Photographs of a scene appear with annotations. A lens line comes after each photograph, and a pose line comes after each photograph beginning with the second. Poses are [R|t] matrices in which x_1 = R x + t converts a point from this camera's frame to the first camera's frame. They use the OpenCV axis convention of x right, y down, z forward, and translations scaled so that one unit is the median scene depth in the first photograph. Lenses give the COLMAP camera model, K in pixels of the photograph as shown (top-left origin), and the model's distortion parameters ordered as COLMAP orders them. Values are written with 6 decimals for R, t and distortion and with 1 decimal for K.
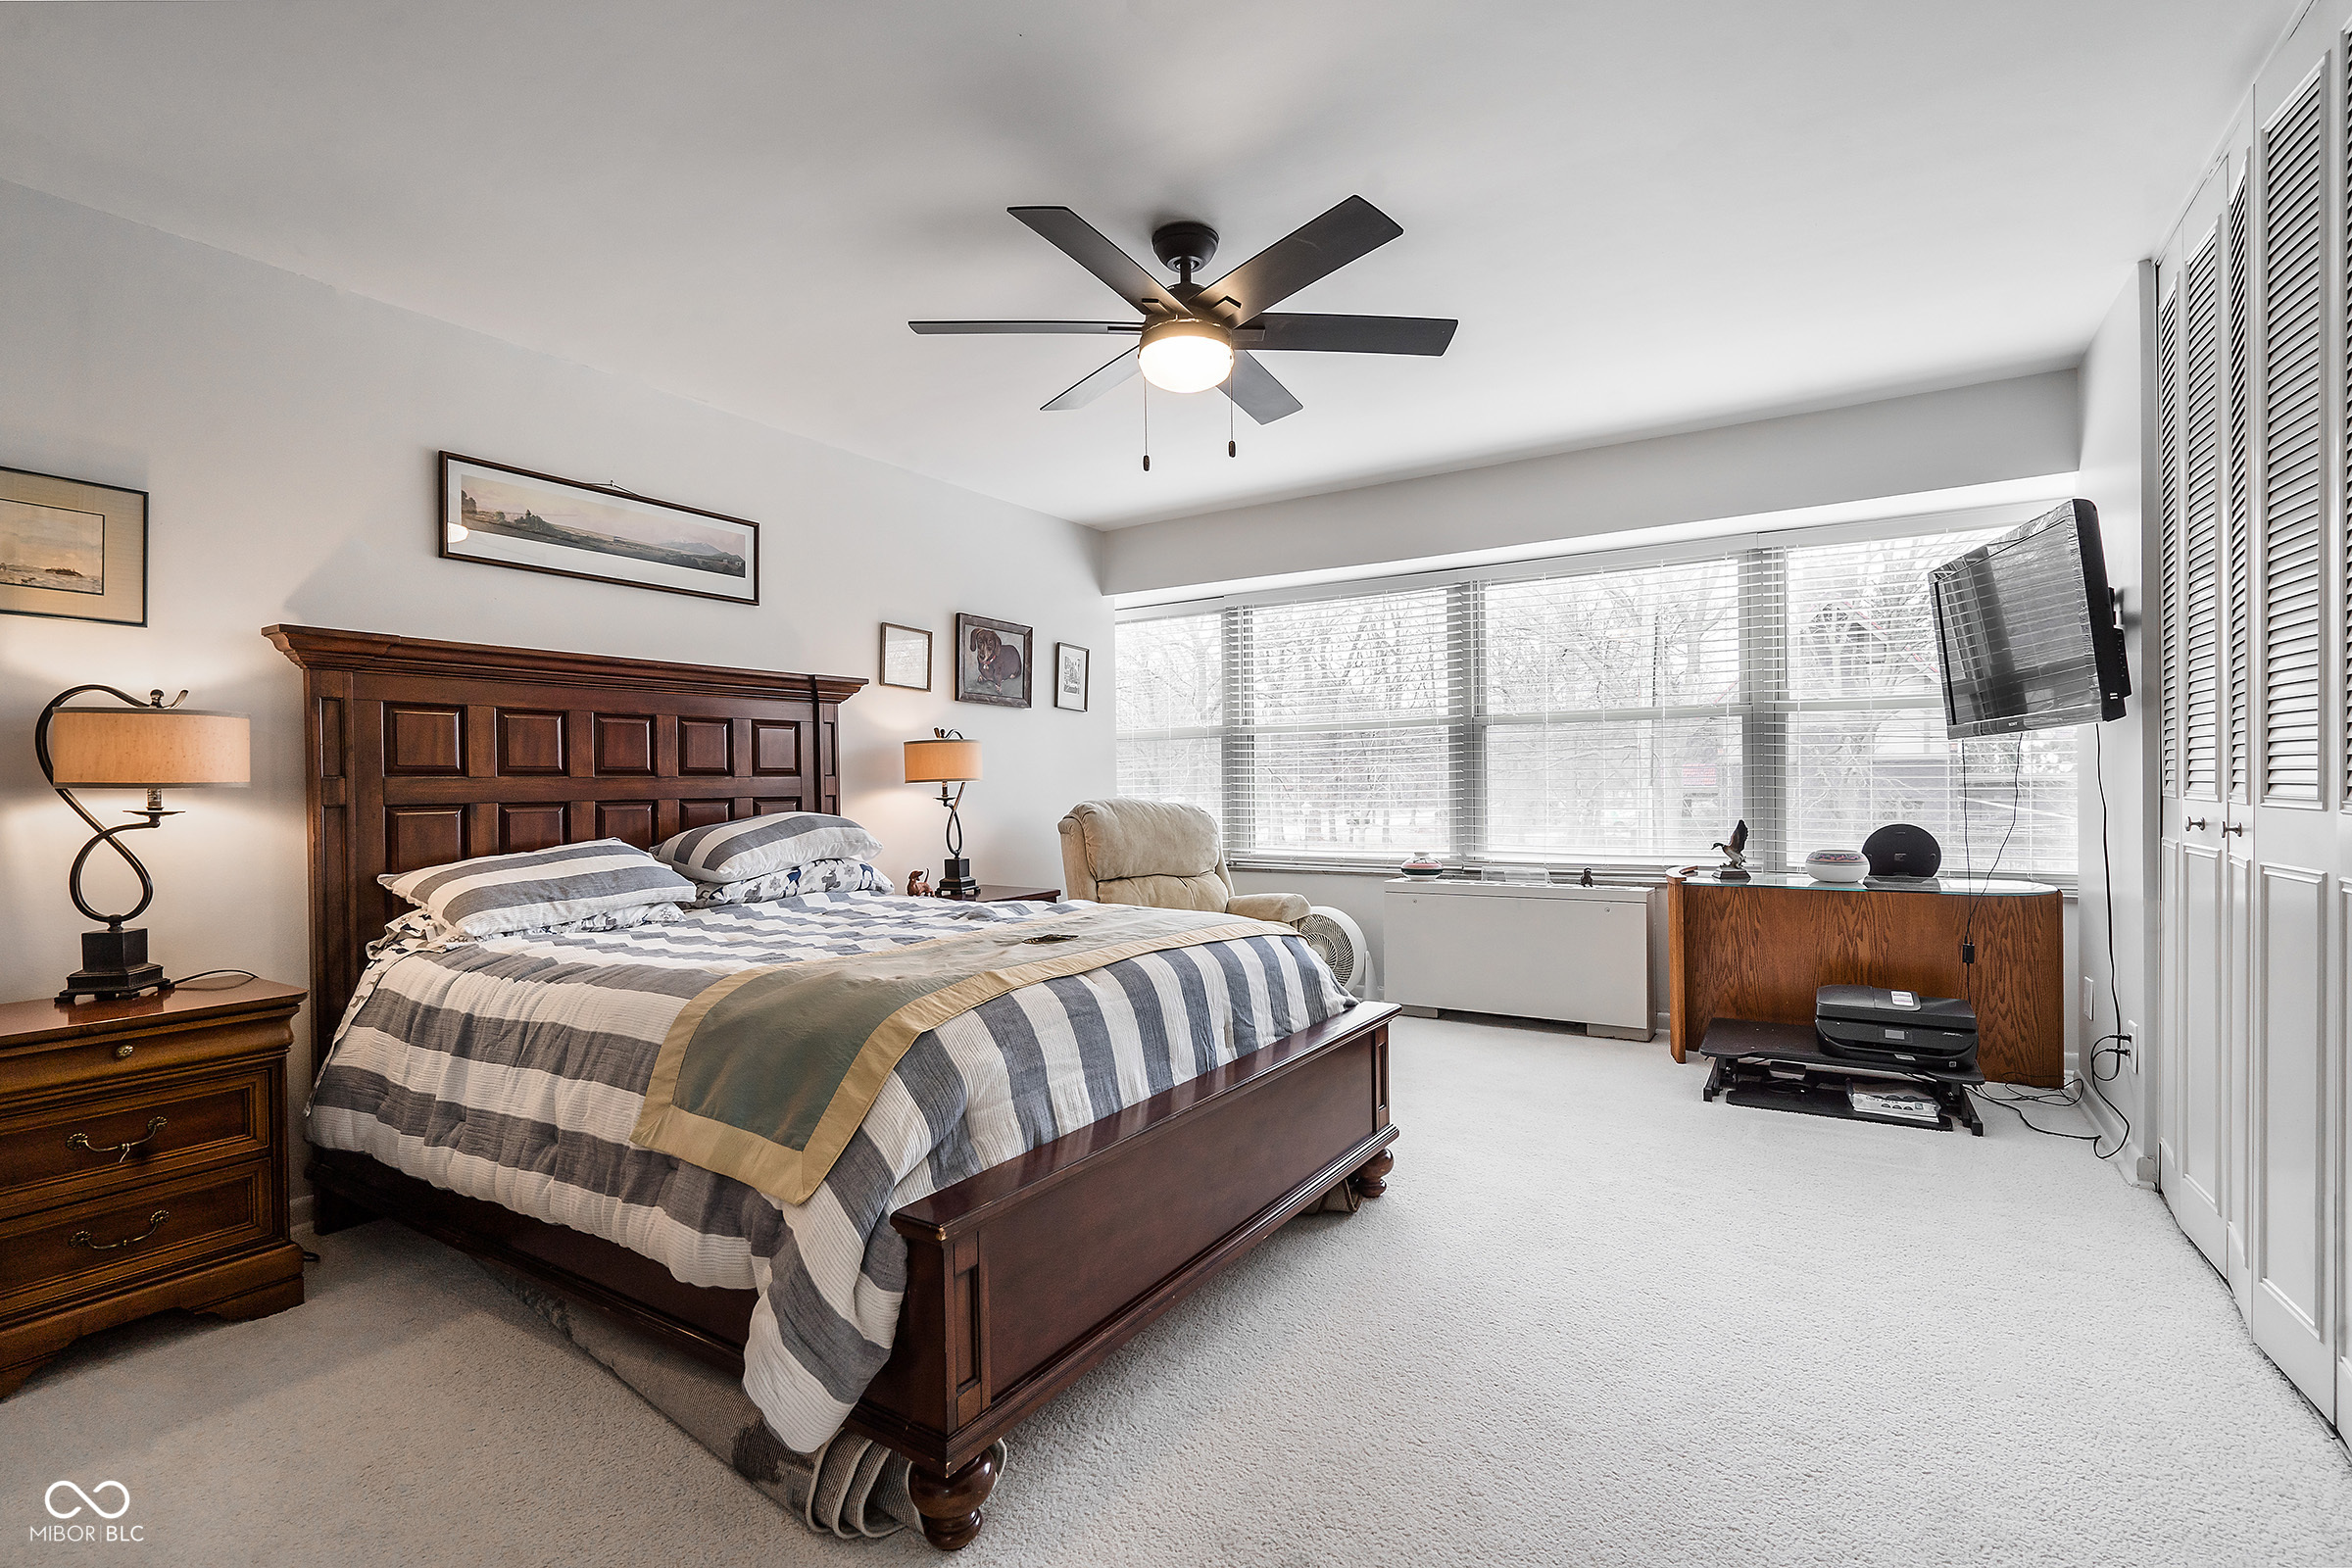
lens RADIAL K [[1066.5, 0, 1186.9], [0, 1066.5, 793.4], [0, 0, 1]] dist [-0.007769, 0.003204]
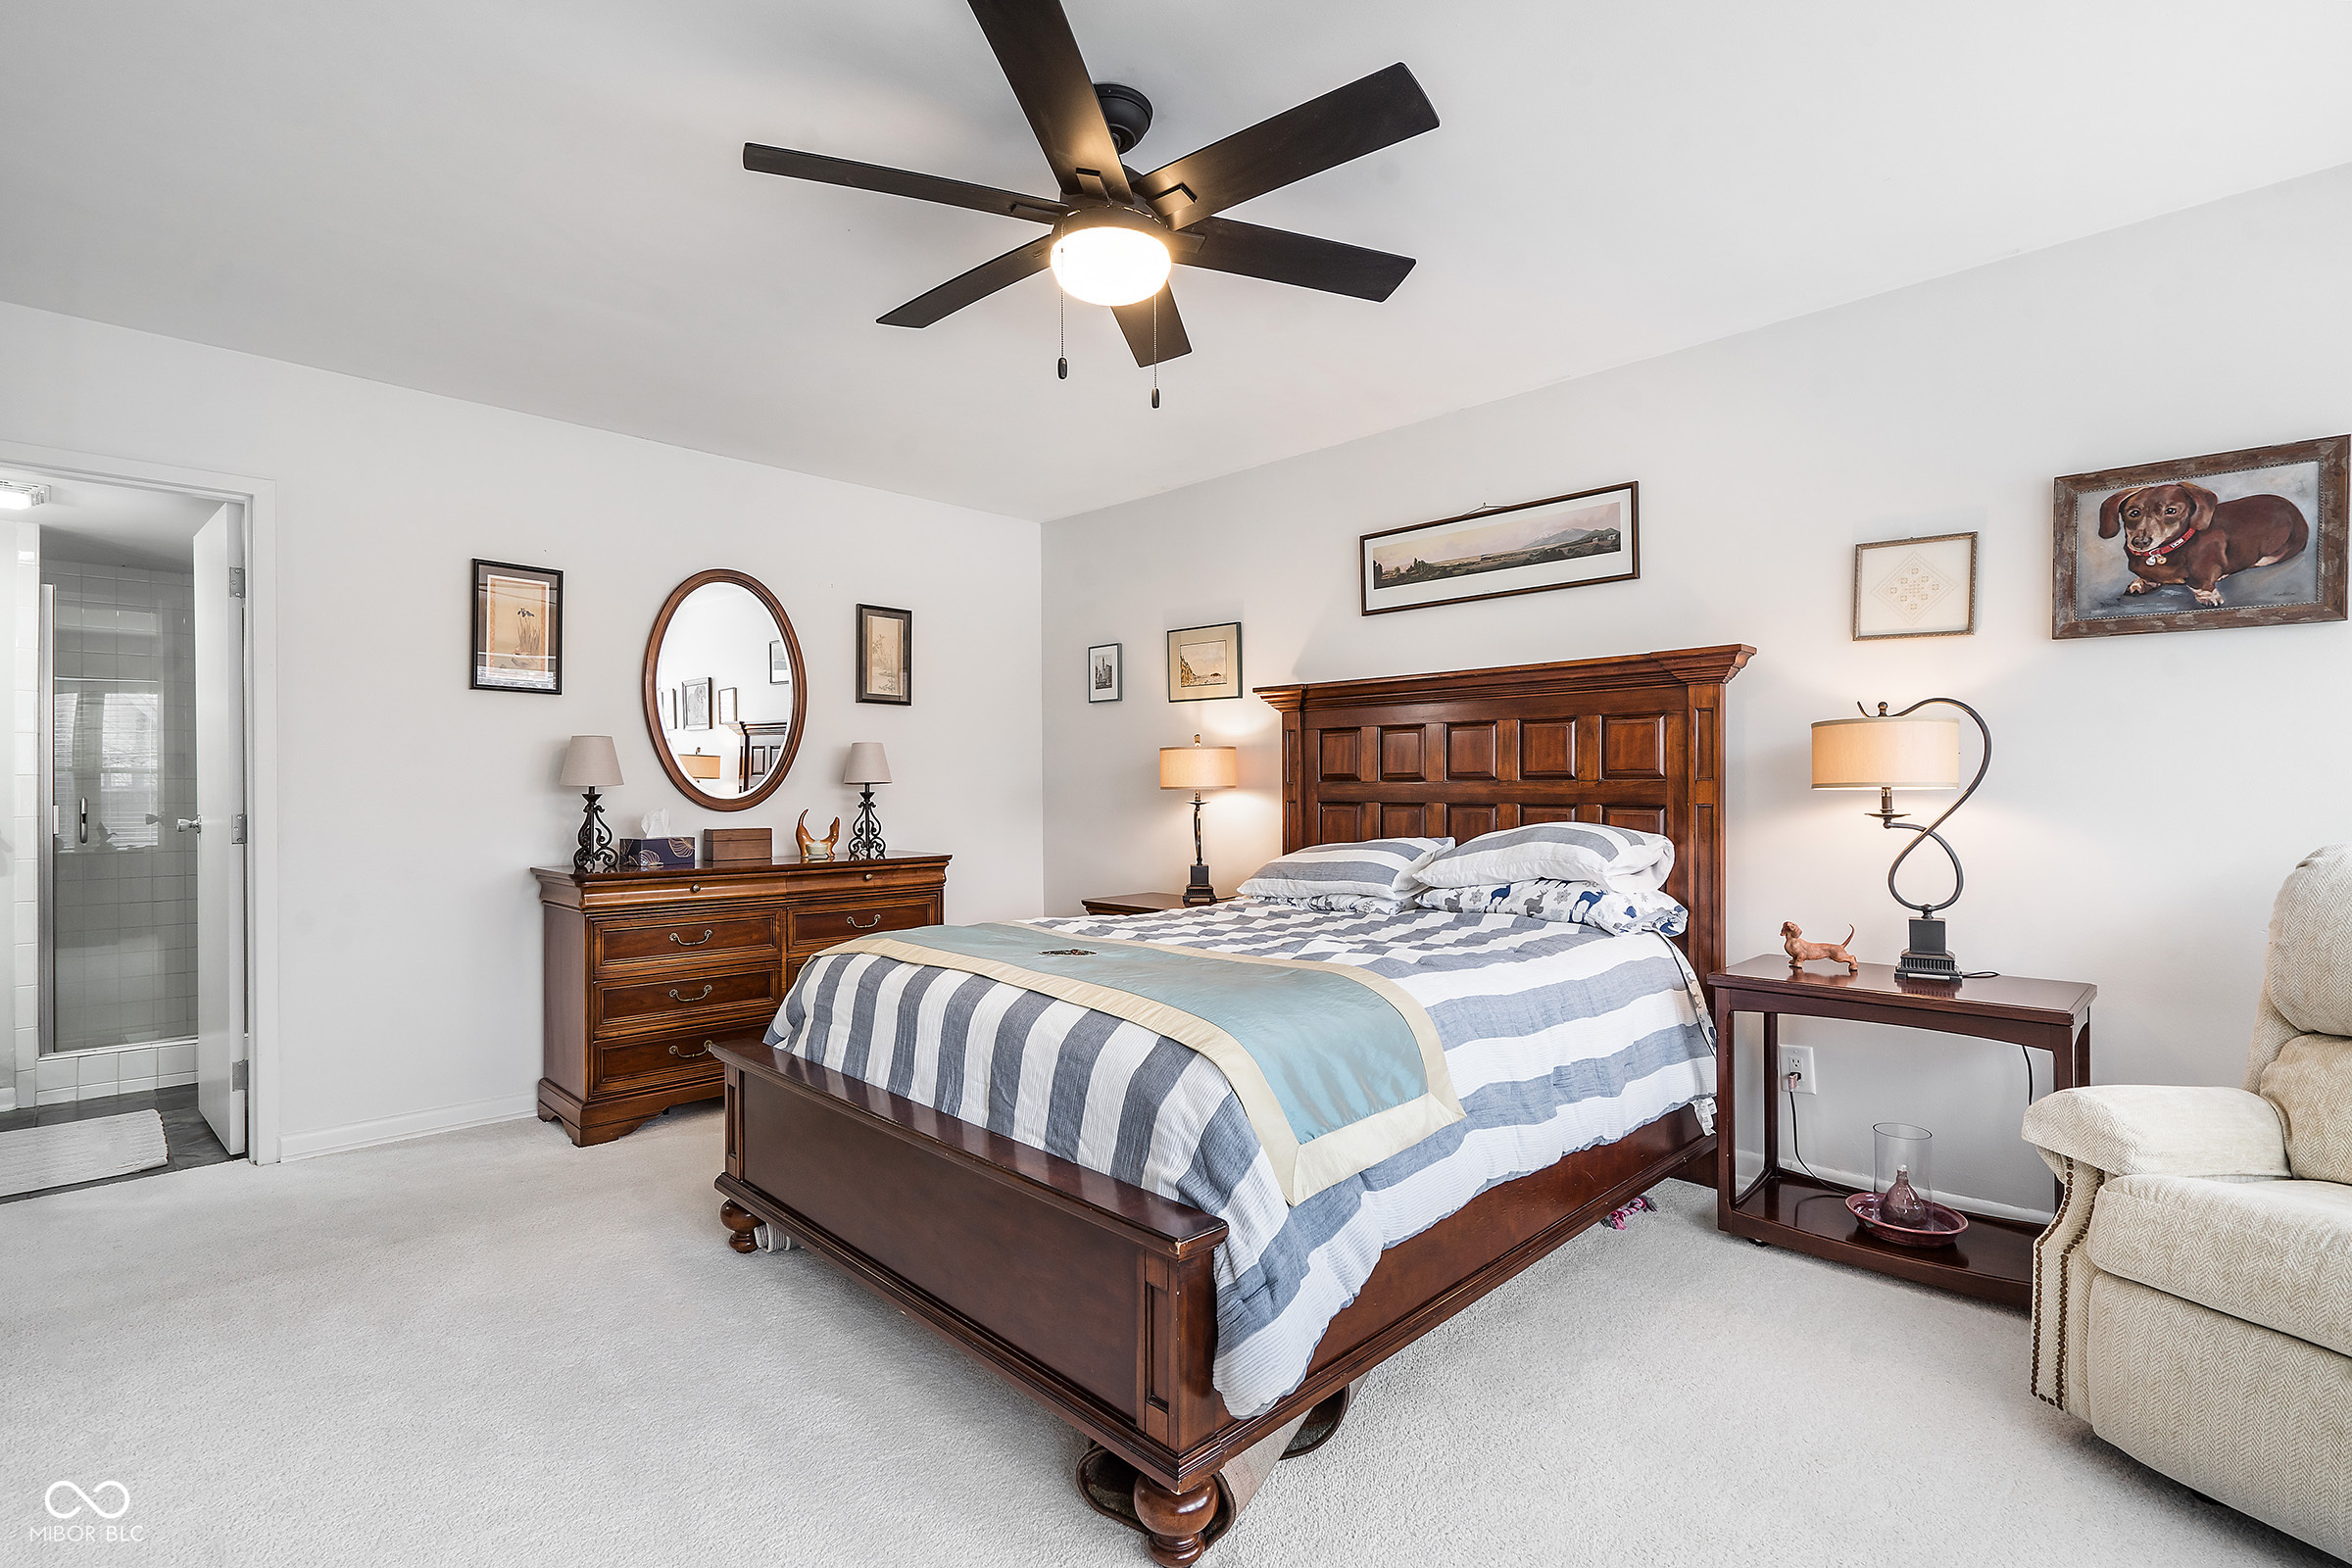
lens RADIAL K [[1079.6, 0, 1176.0], [0, 1079.6, 784.0], [0, 0, 1]] dist [-0.006825, 0.000048]
pose [[-0.223457, -0.002078, -0.974712, 0.518952], [-0.013090, 0.999914, 0.000869, -0.009383], [0.974626, 0.012953, -0.223465, 0.848509]]
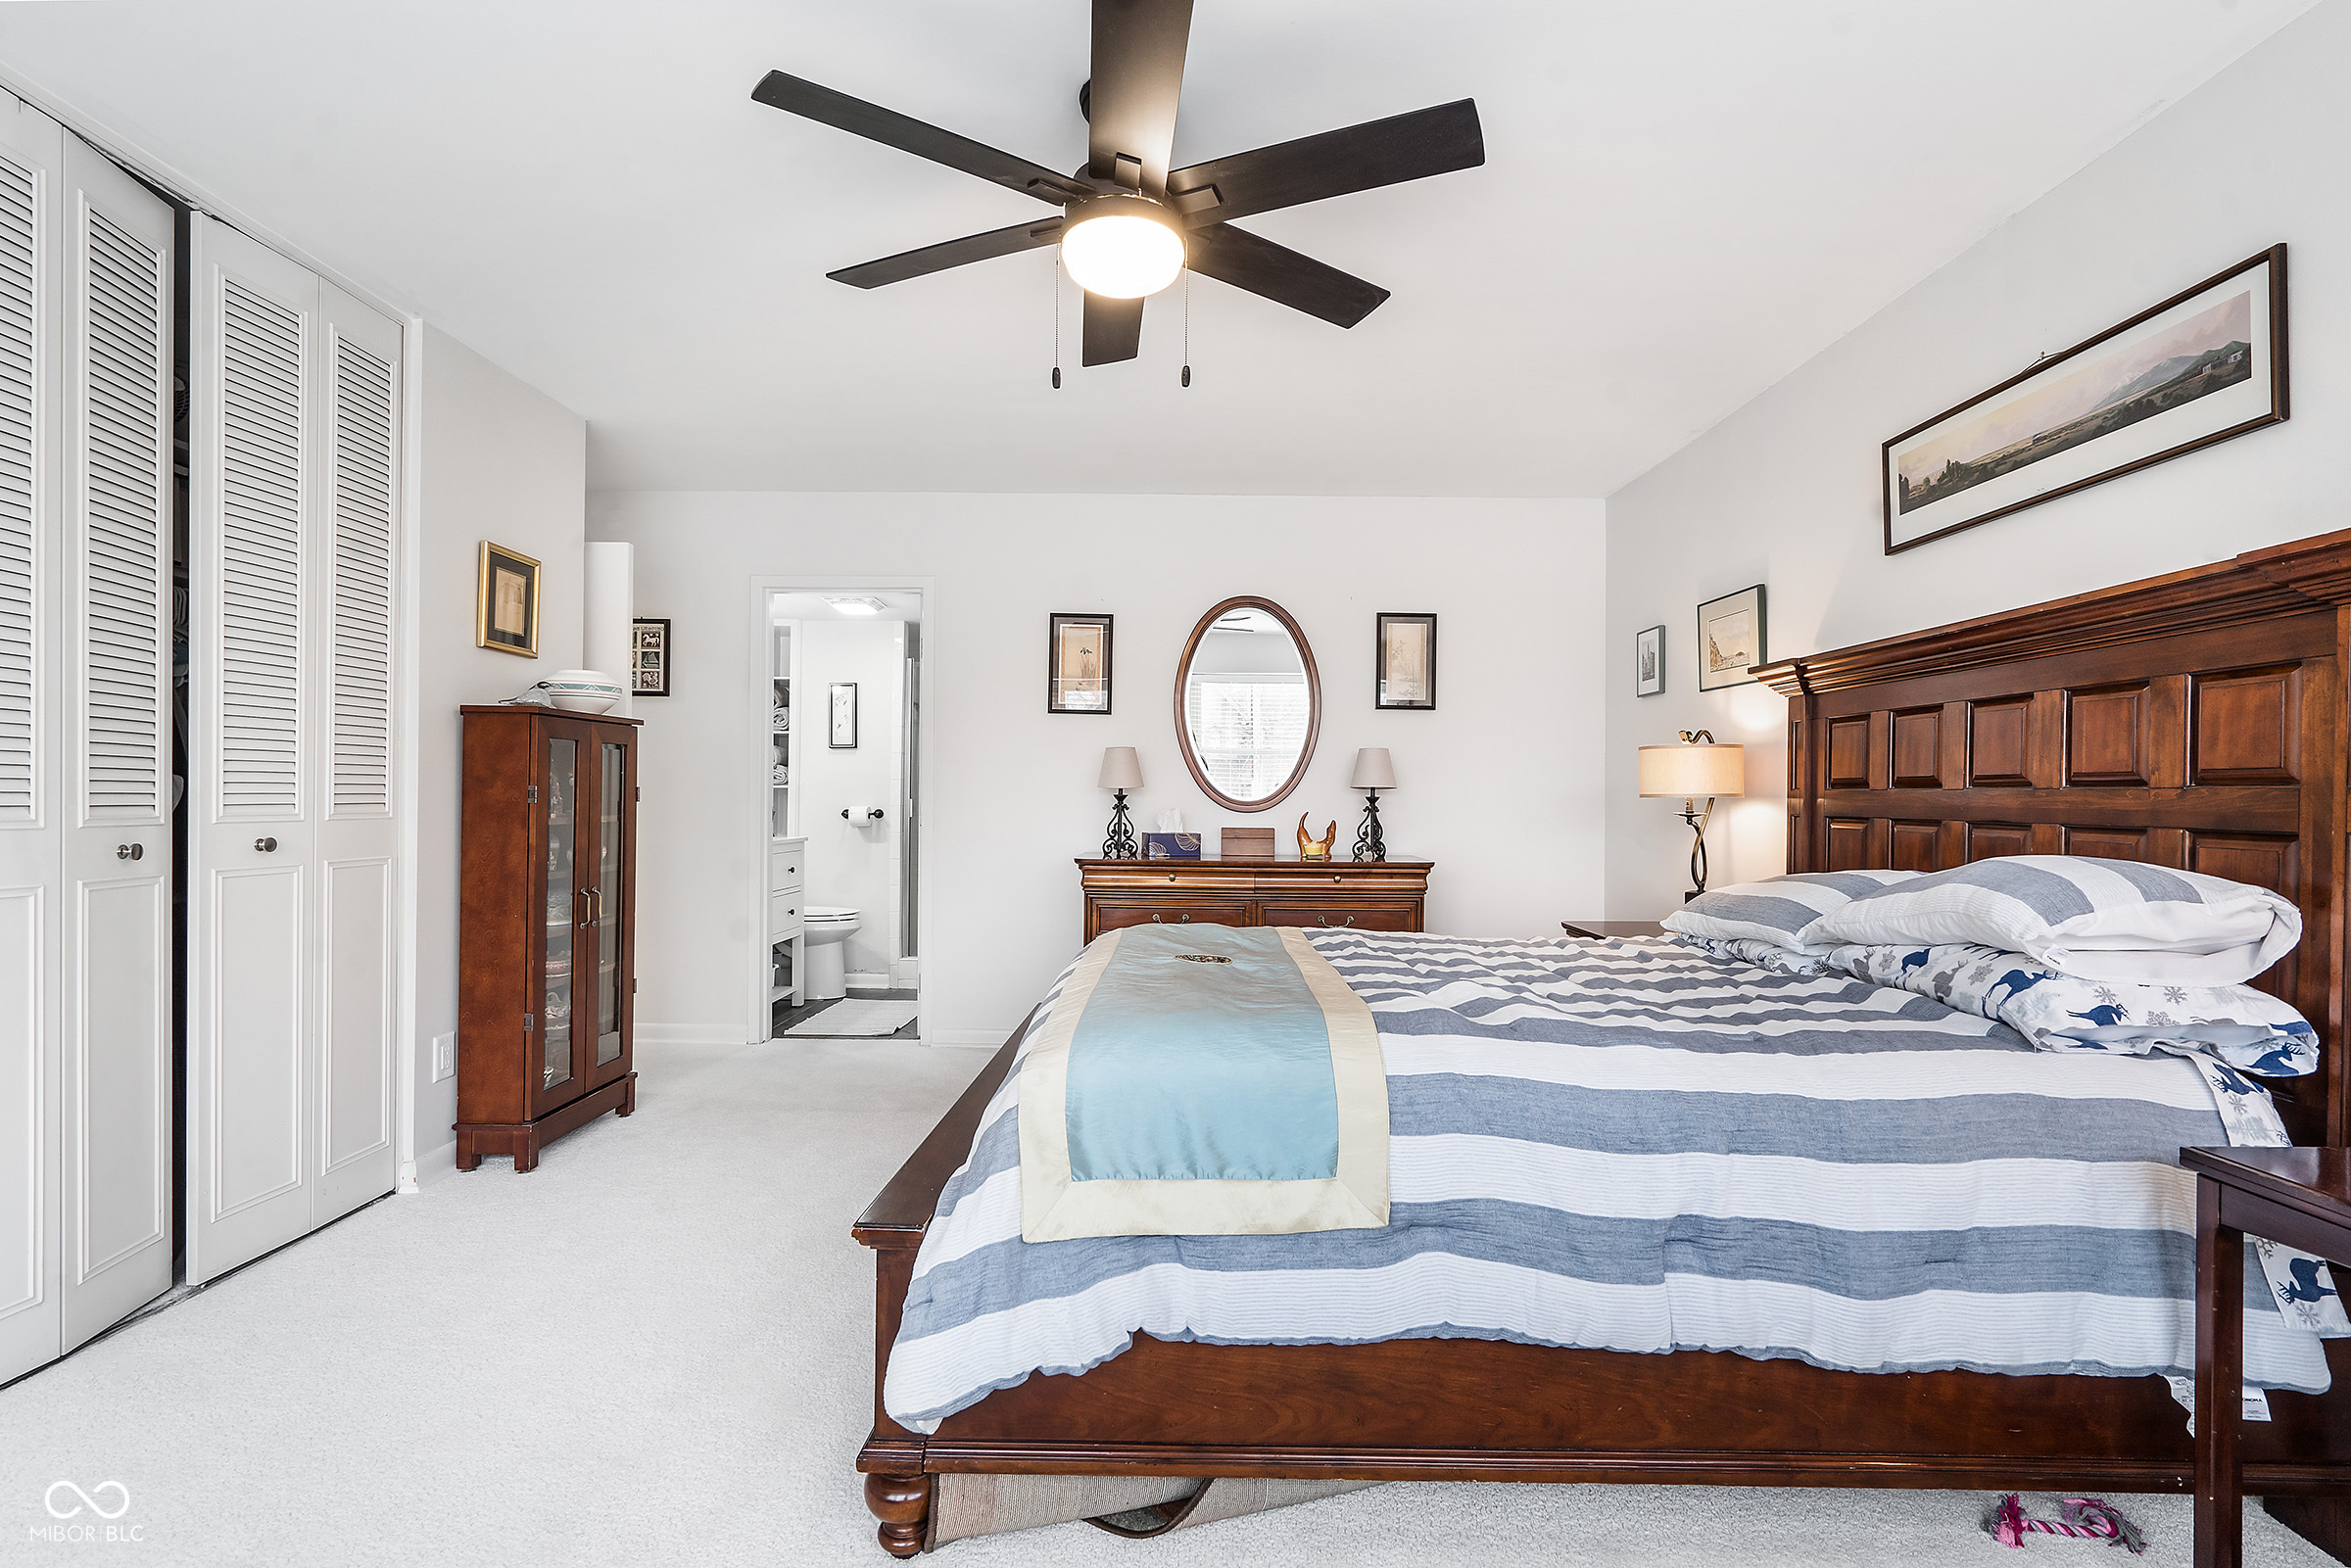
lens RADIAL K [[1065.9, 0, 1186.4], [0, 1065.9, 793.4], [0, 0, 1]] dist [-0.007769, 0.003204]
pose [[-0.846403, -0.007340, -0.532492, 0.250005], [-0.017575, 0.999745, 0.014154, -0.012056], [0.532252, 0.021339, -0.846317, 1.157391]]
